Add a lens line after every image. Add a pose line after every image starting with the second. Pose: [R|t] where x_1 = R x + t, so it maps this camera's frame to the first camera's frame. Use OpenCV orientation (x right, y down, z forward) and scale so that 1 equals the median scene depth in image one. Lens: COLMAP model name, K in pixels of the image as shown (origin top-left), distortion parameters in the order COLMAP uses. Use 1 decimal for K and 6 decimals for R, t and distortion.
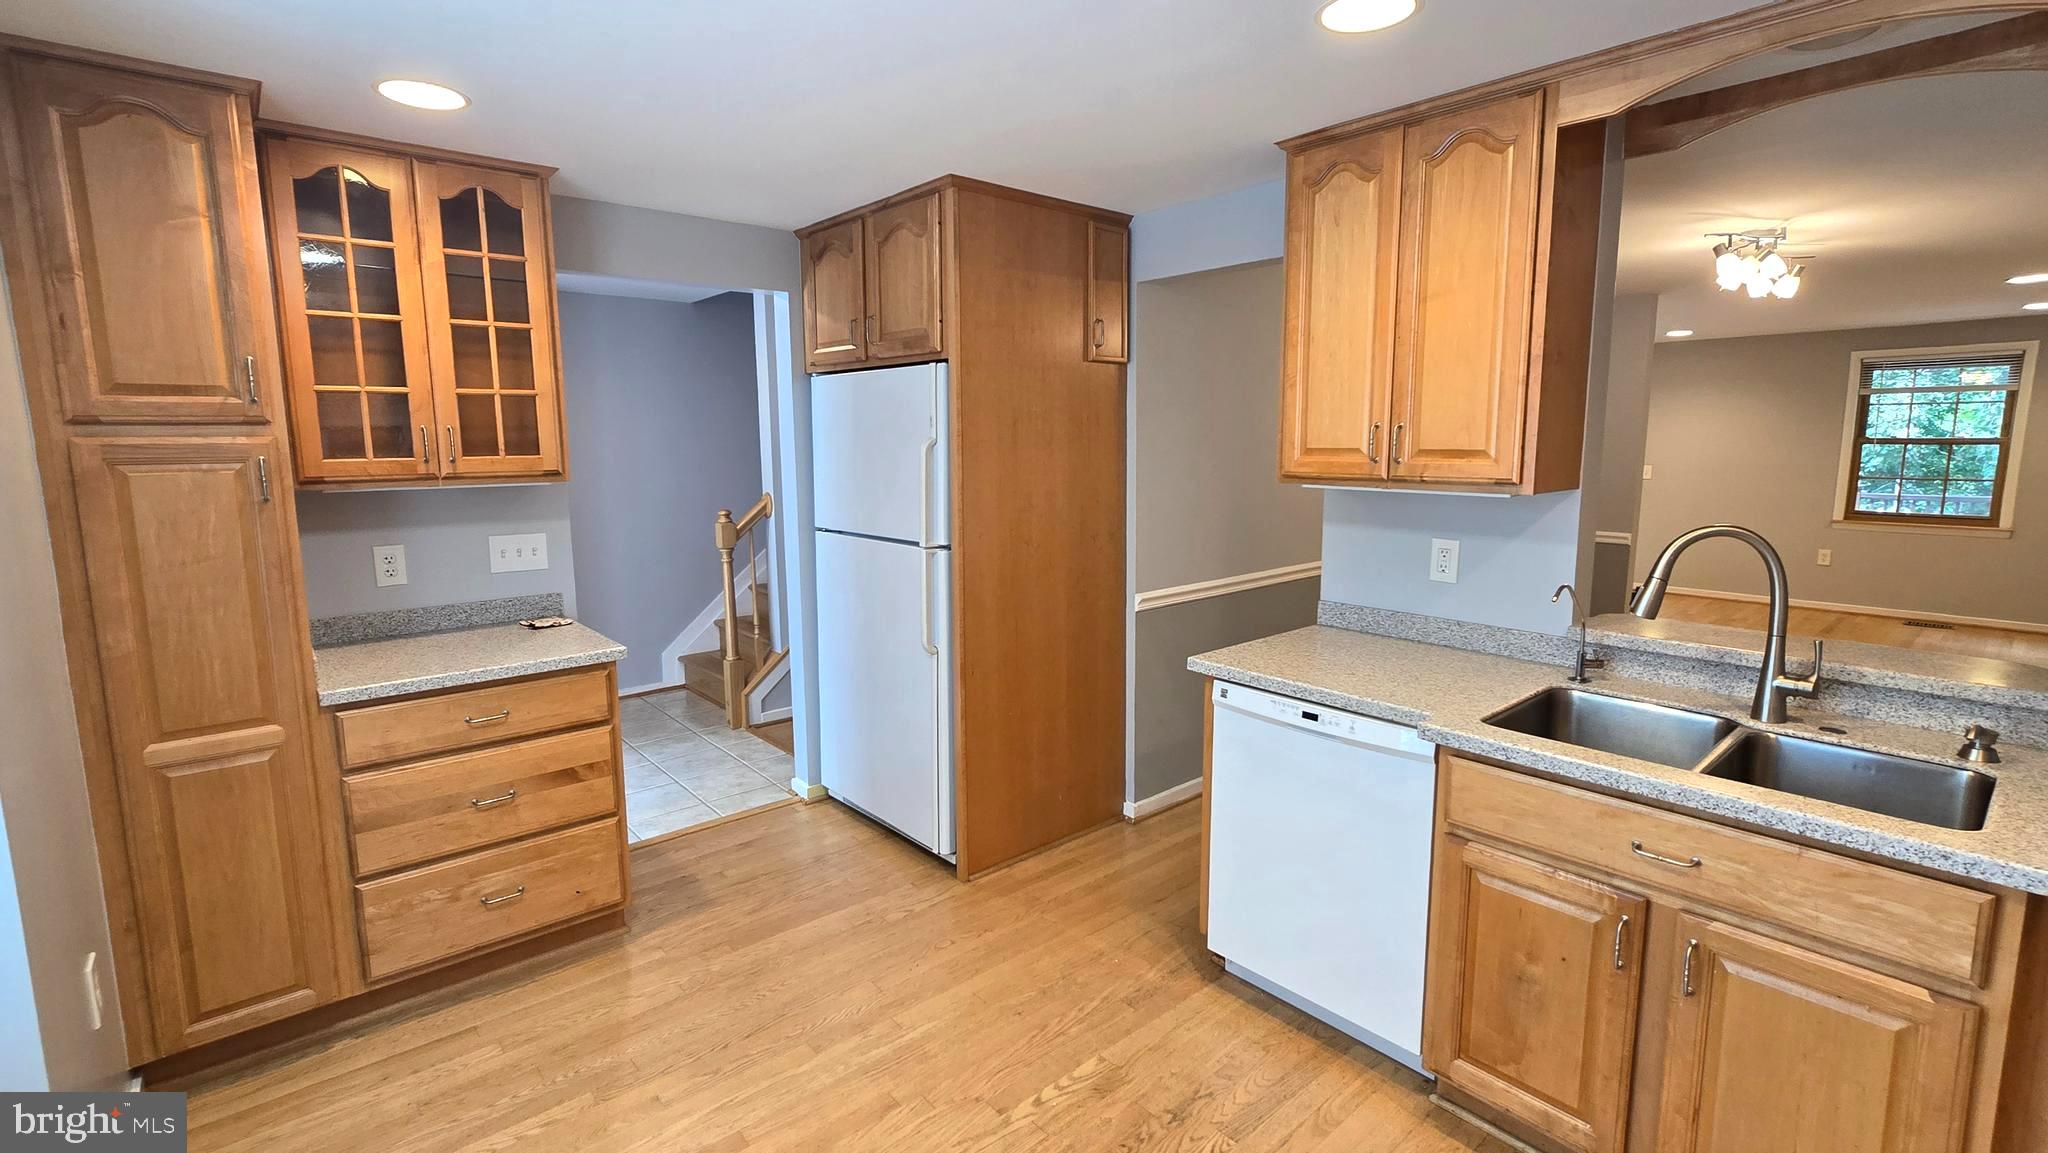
lens RADIAL K [[912.6, 0, 1021.4], [0, 912.6, 560.7], [0, 0, 1]] dist [-0.005158, 0.001231]
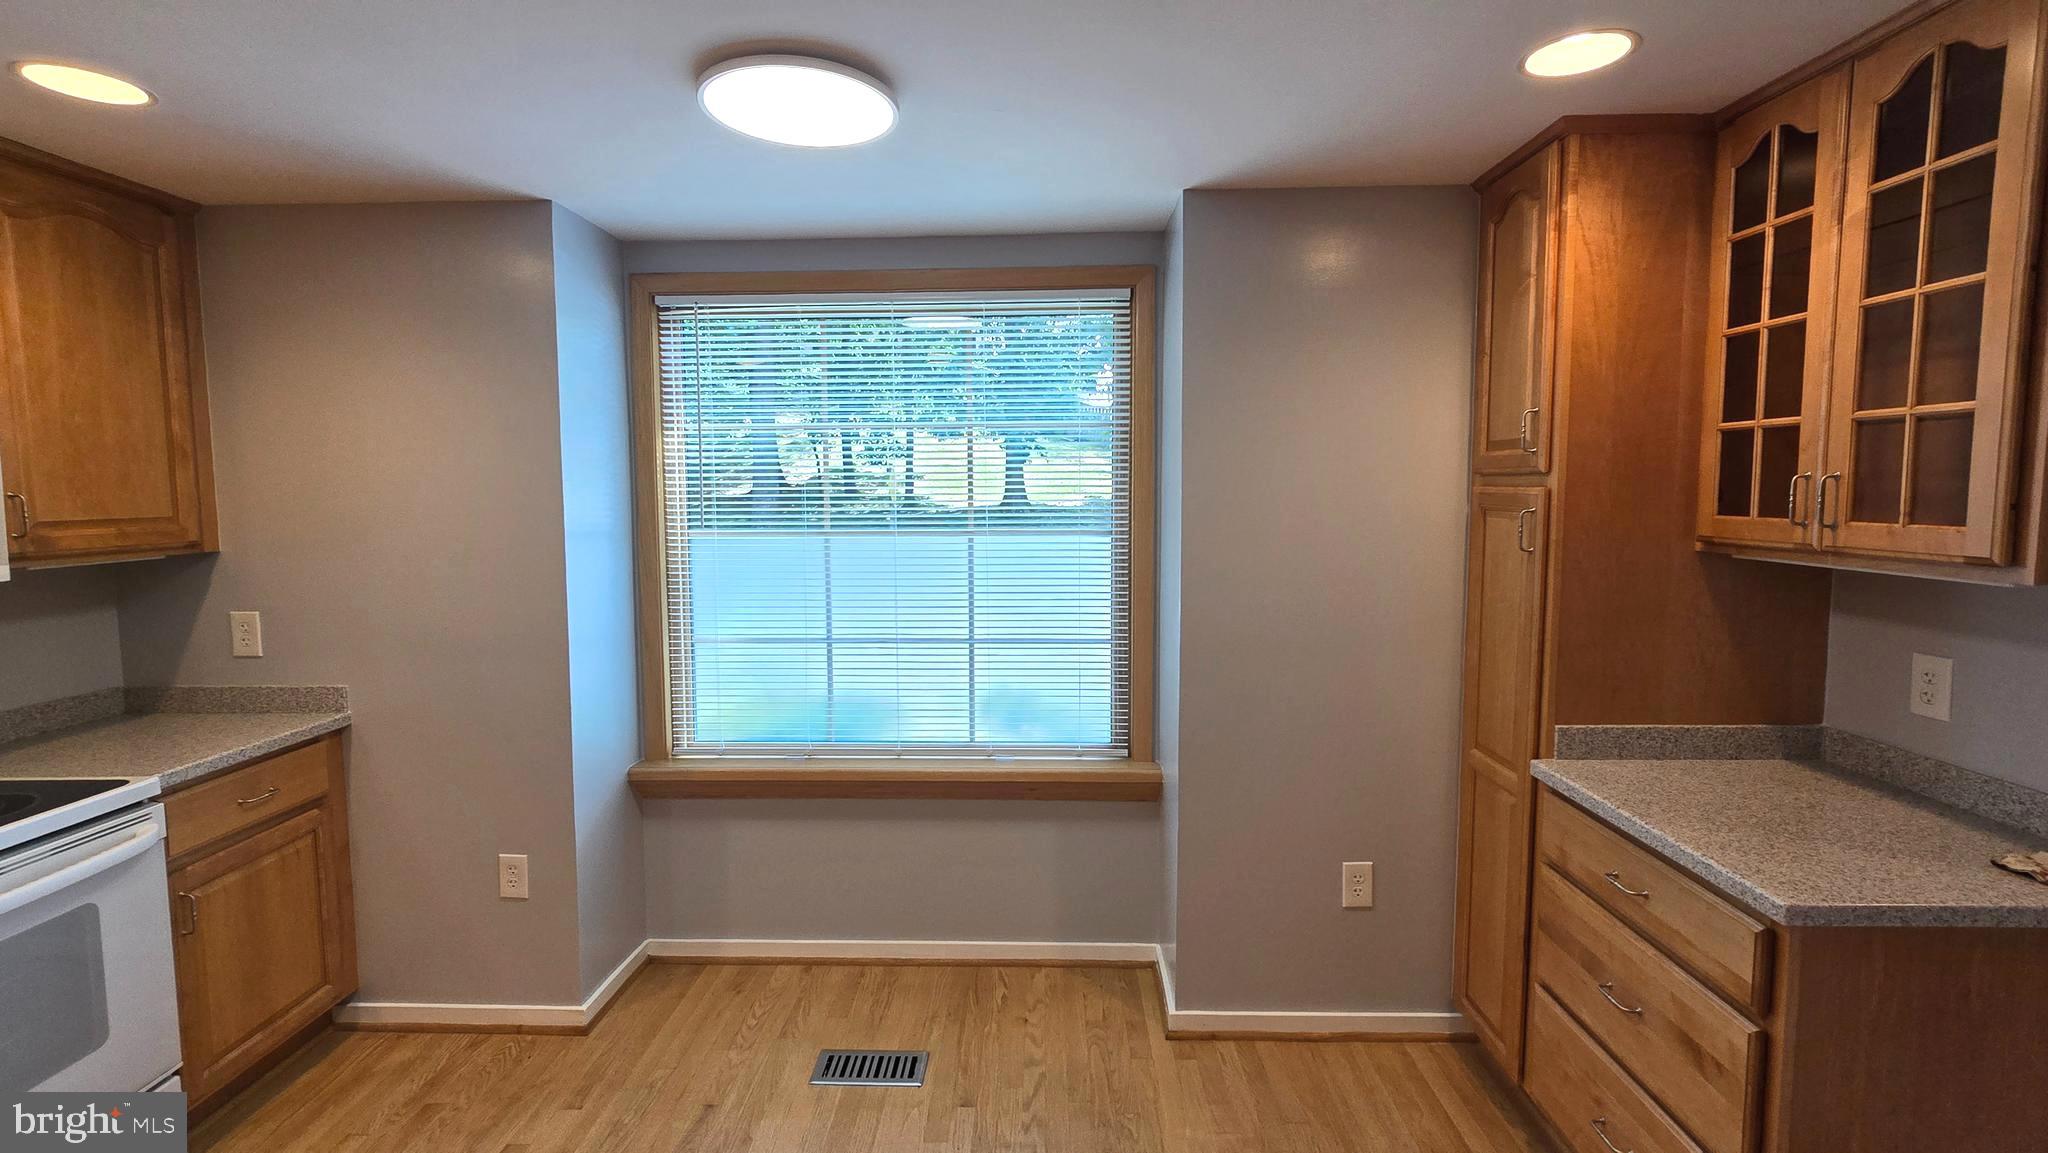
lens RADIAL K [[912.6, 0, 1014.2], [0, 912.6, 558.8], [0, 0, 1]] dist [-0.005158, 0.001231]
pose [[-0.672147, 0.068599, -0.737233, 0.230503], [-0.092912, 0.980014, 0.175899, -0.151347], [0.734565, 0.186728, -0.652340, 1.036414]]
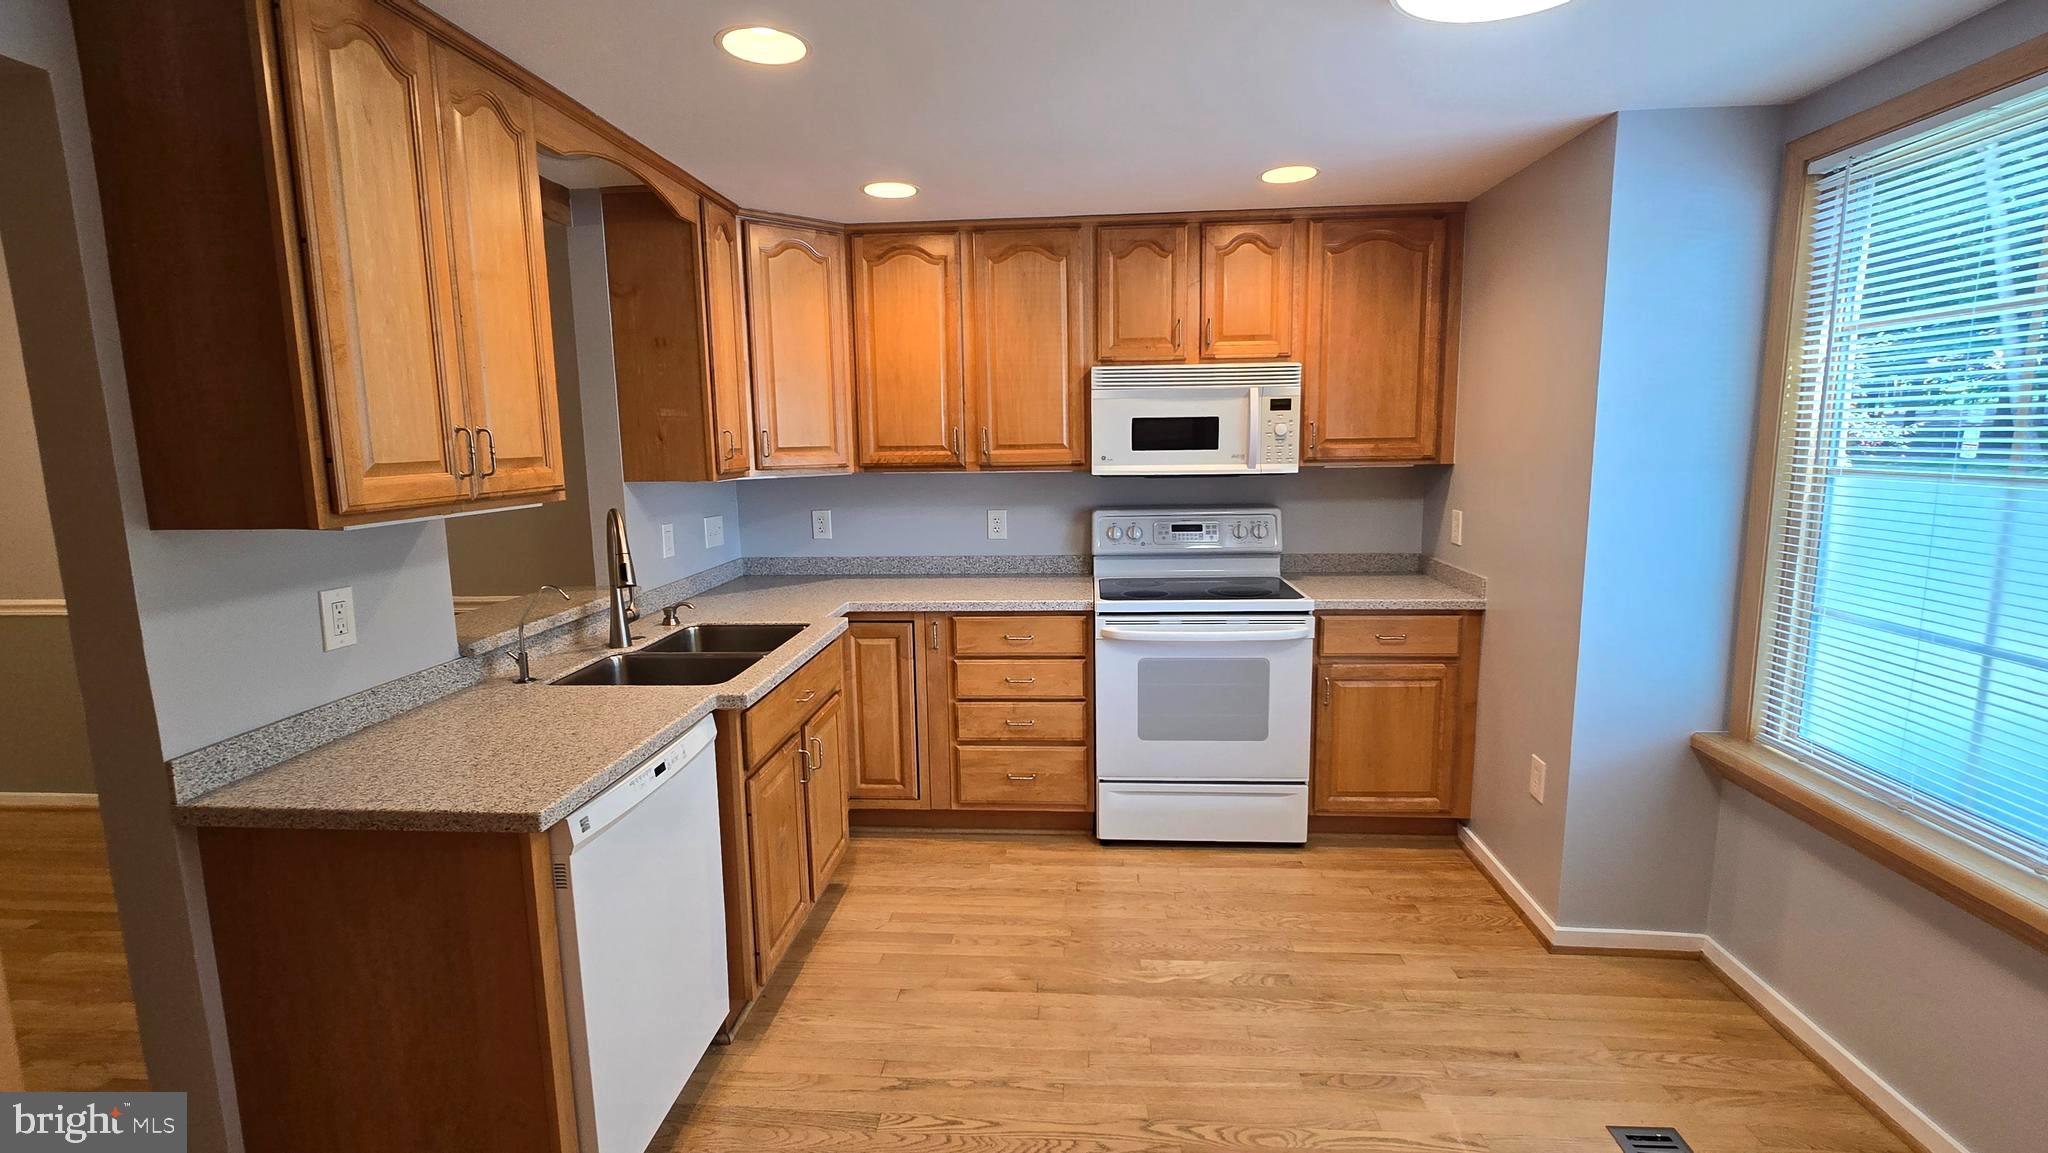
lens RADIAL K [[912.6, 0, 1030.8], [0, 912.6, 561.5], [0, 0, 1]] dist [-0.005158, 0.001231]
pose [[-0.706681, -0.082296, 0.702730, -0.446735], [0.118661, 0.965359, 0.232381, -0.151917], [-0.697511, 0.247606, -0.672436, 1.127108]]
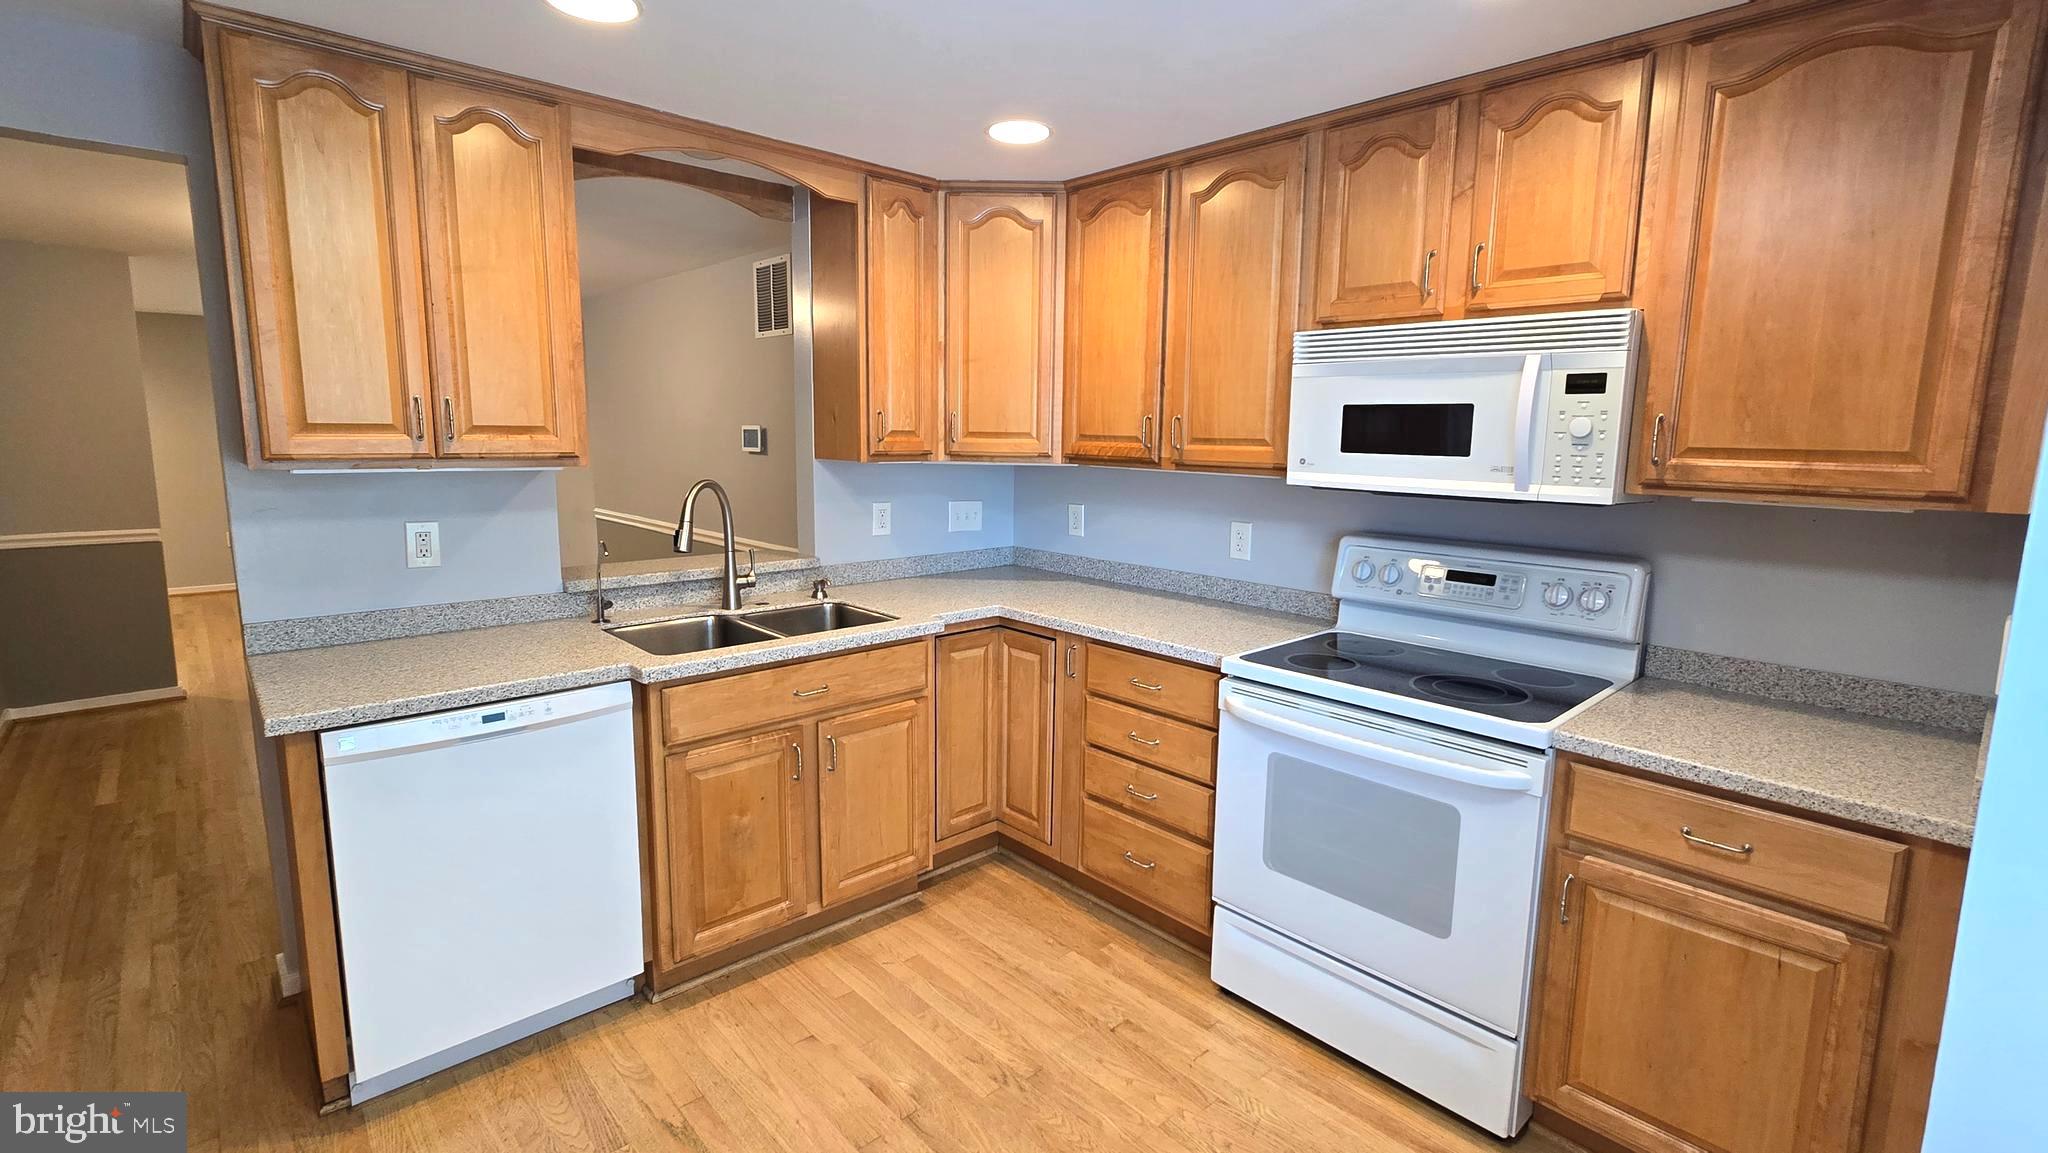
lens RADIAL K [[912.6, 0, 1024.5], [0, 912.6, 562.4], [0, 0, 1]] dist [-0.005158, 0.001231]
pose [[-0.032789, -0.140111, 0.989593, -0.509651], [0.125140, 0.981758, 0.143148, -0.040487], [-0.991597, 0.128531, -0.014657, 0.411083]]
